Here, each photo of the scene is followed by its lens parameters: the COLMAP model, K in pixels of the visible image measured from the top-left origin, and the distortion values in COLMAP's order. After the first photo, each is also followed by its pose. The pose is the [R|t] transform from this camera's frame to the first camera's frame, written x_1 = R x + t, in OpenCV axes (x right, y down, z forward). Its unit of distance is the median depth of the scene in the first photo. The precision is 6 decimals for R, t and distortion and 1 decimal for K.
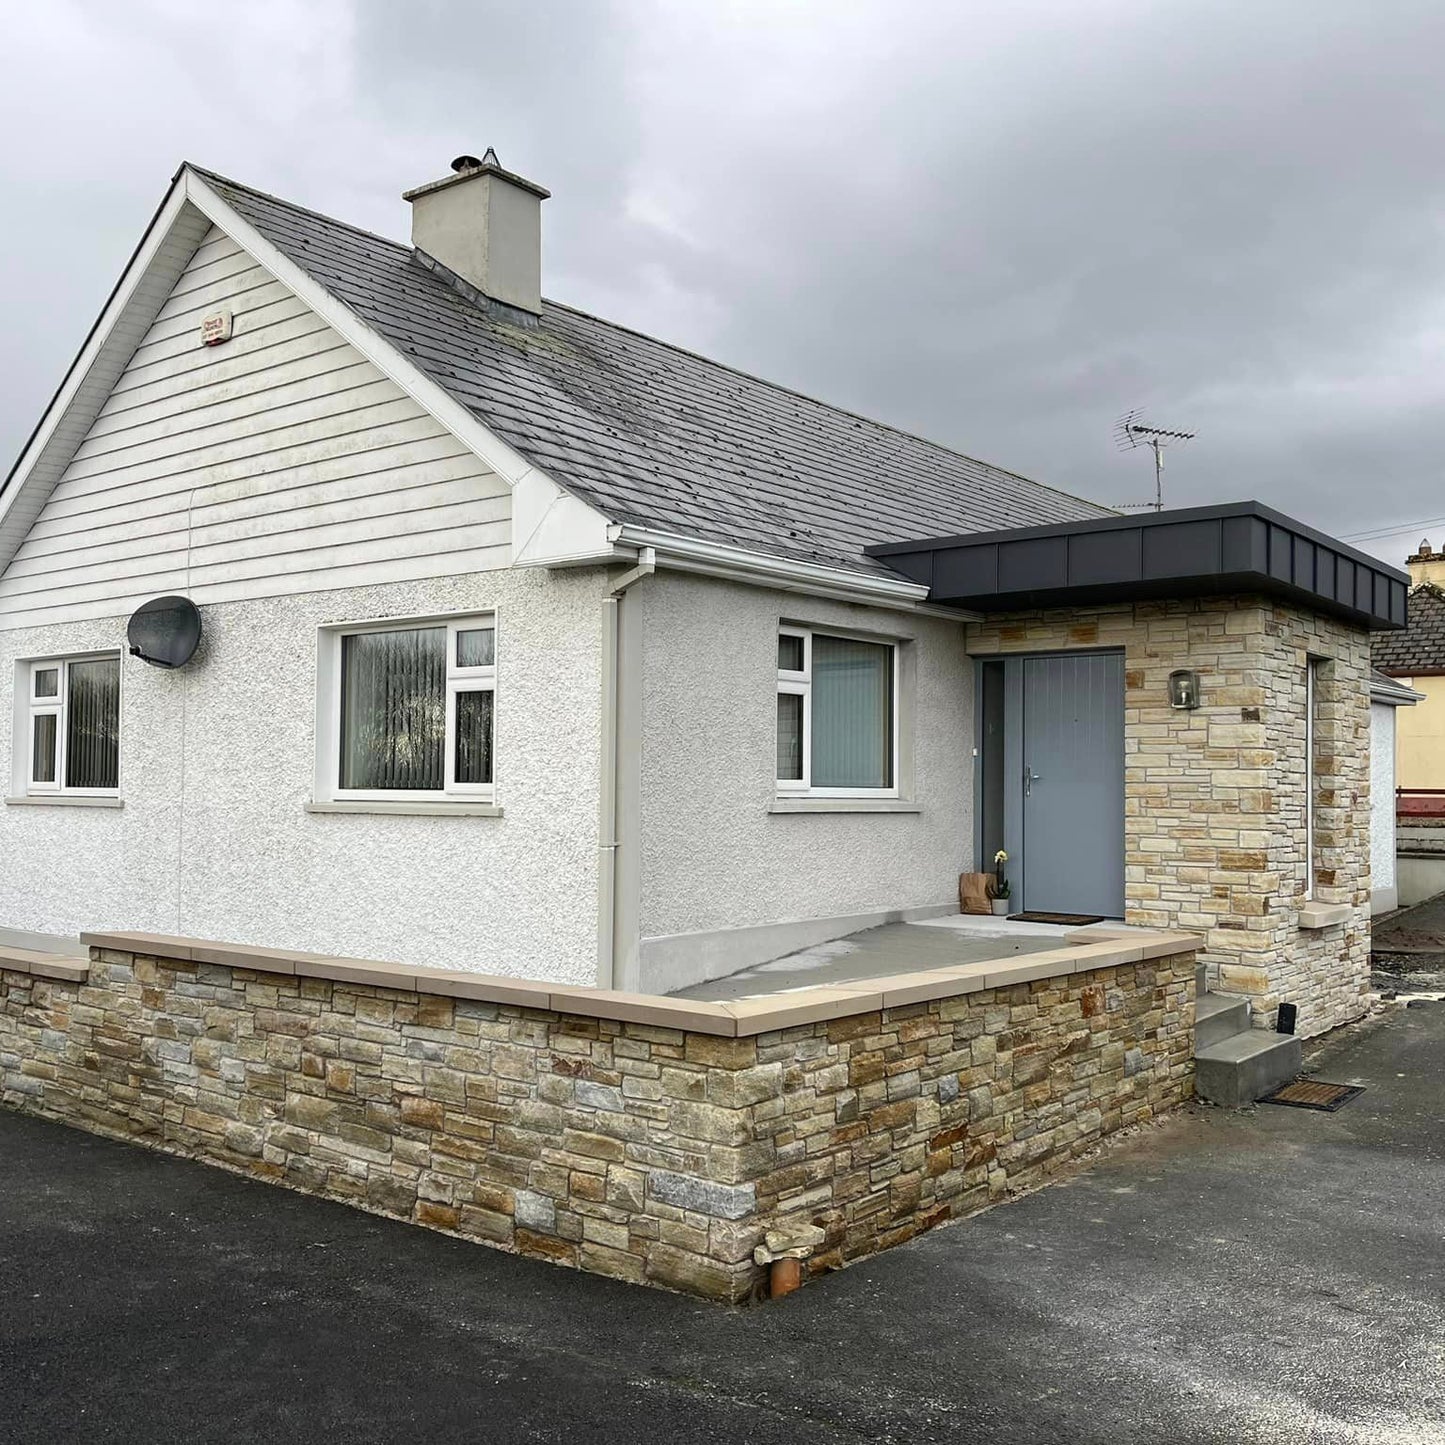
lens RADIAL K [[1412.6, 0, 722.5], [0, 1412.6, 722.5], [0, 0, 1]] dist [0.055817, 0.012443]
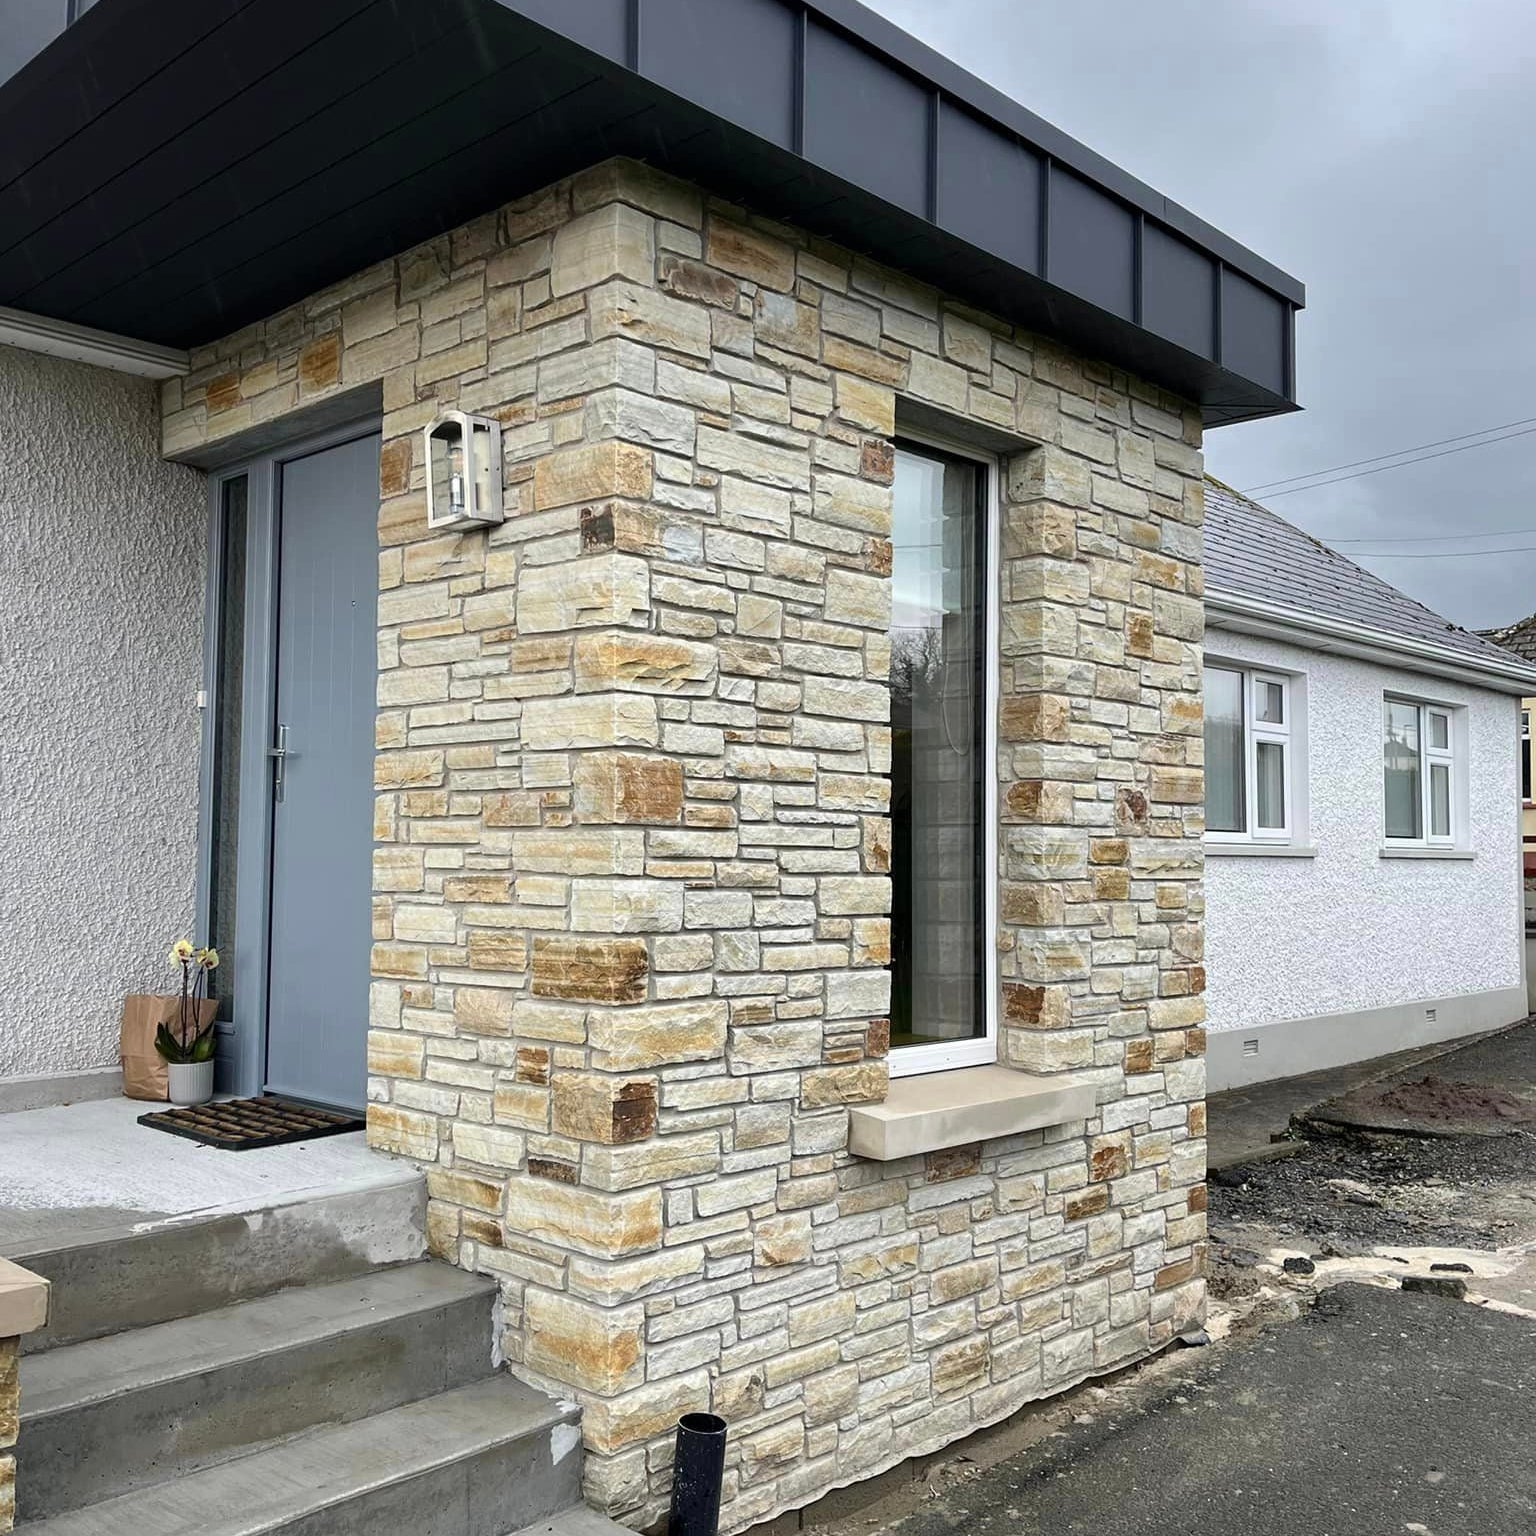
lens RADIAL K [[1525.7, 0, 763.1], [0, 1525.7, 756.9], [0, 0, 1]] dist [0.114760, -0.181774]
pose [[0.996205, -0.008749, -0.086597, 0.423689], [0.007259, 0.999820, -0.017505, 0.052142], [0.086734, 0.016810, 0.996090, 0.627745]]
